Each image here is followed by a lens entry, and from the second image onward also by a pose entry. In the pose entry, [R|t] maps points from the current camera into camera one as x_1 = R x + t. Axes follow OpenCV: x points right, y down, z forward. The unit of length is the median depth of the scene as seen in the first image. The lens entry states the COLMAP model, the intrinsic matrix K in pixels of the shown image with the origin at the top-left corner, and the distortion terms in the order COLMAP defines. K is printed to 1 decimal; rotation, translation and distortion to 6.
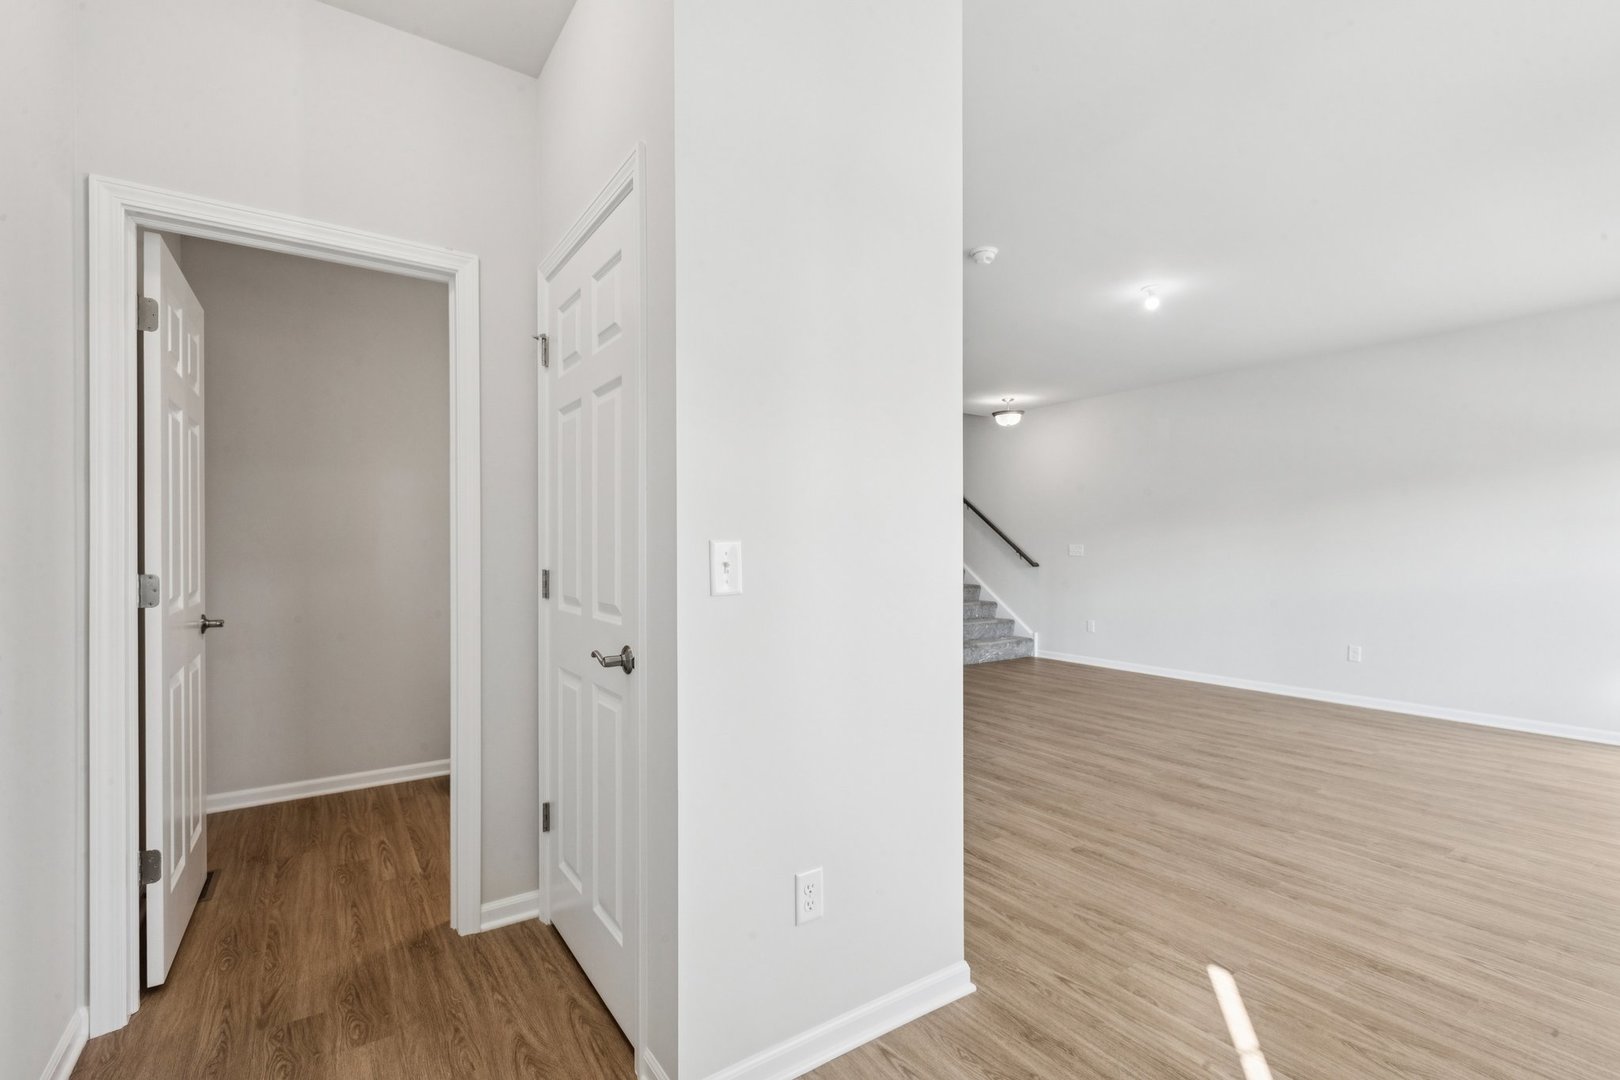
lens RADIAL K [[729.8, 0, 810.0], [0, 729.8, 540.0], [0, 0, 1]] dist [0.001216, -0.000655]
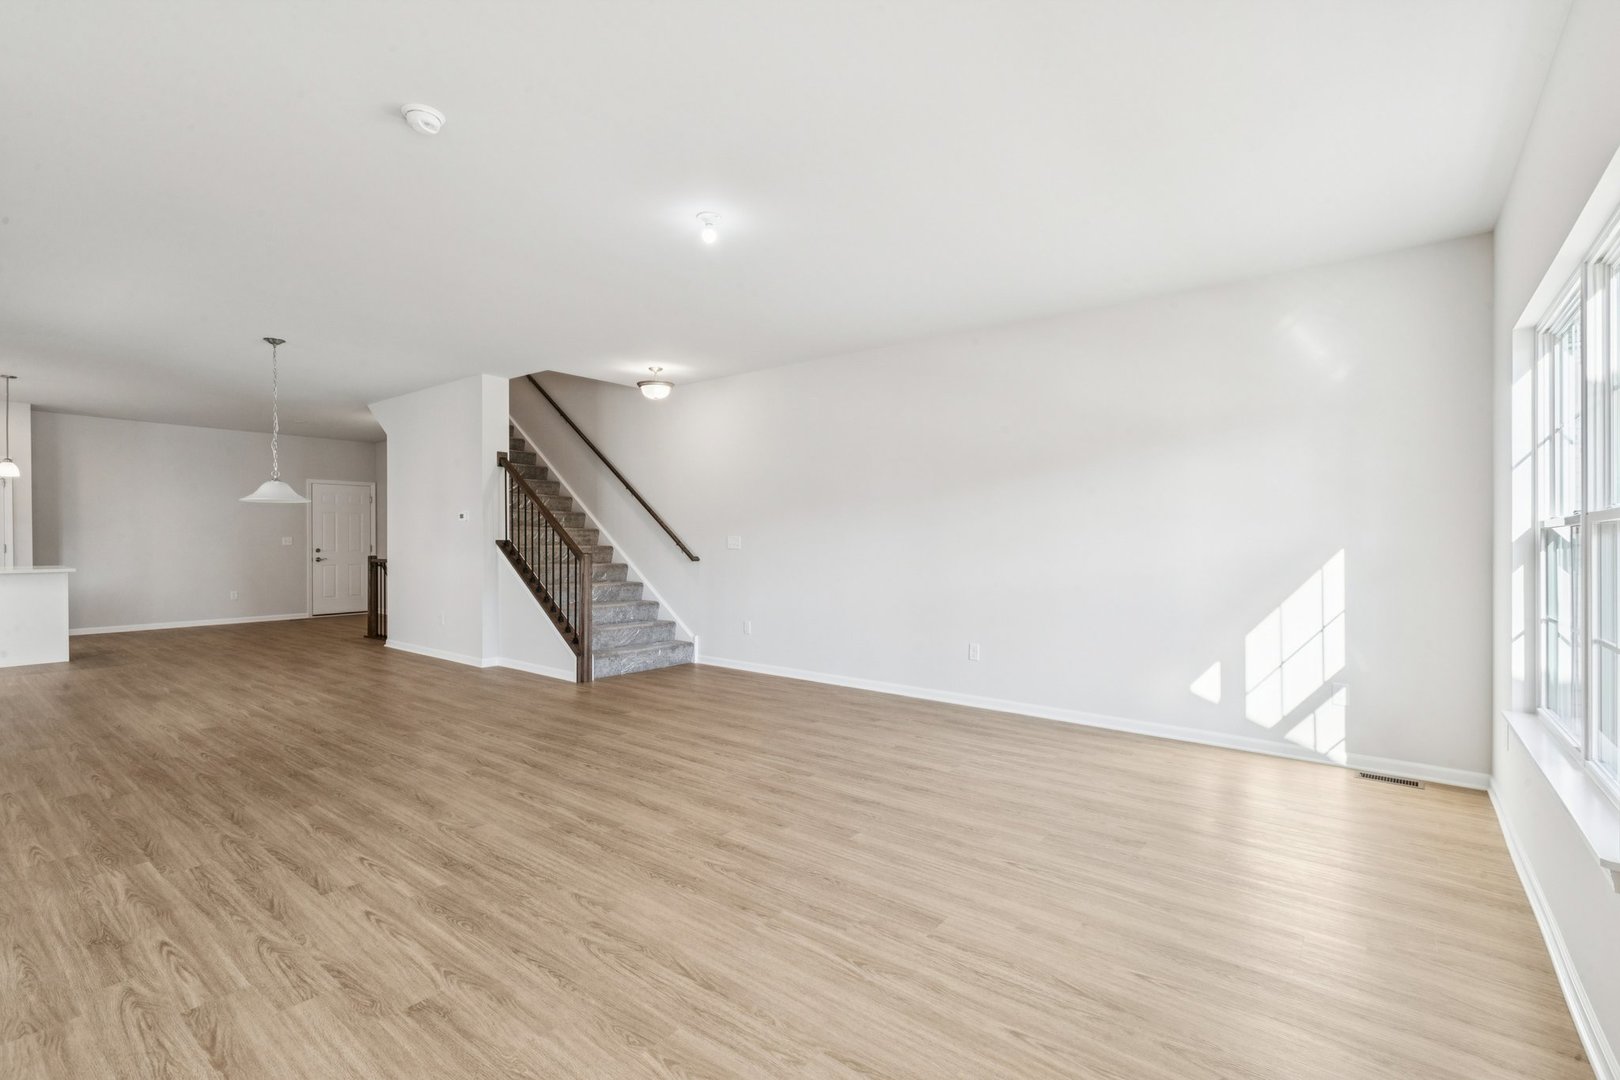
lens RADIAL K [[745.6, 0, 812.6], [0, 745.6, 532.1], [0, 0, 1]] dist [0.014142, -0.000283]
pose [[0.954936, 0.005965, 0.296751, 0.346769], [-0.005697, 0.999982, -0.001767, 0.003636], [-0.296756, -0.000003, 0.954953, 0.183940]]
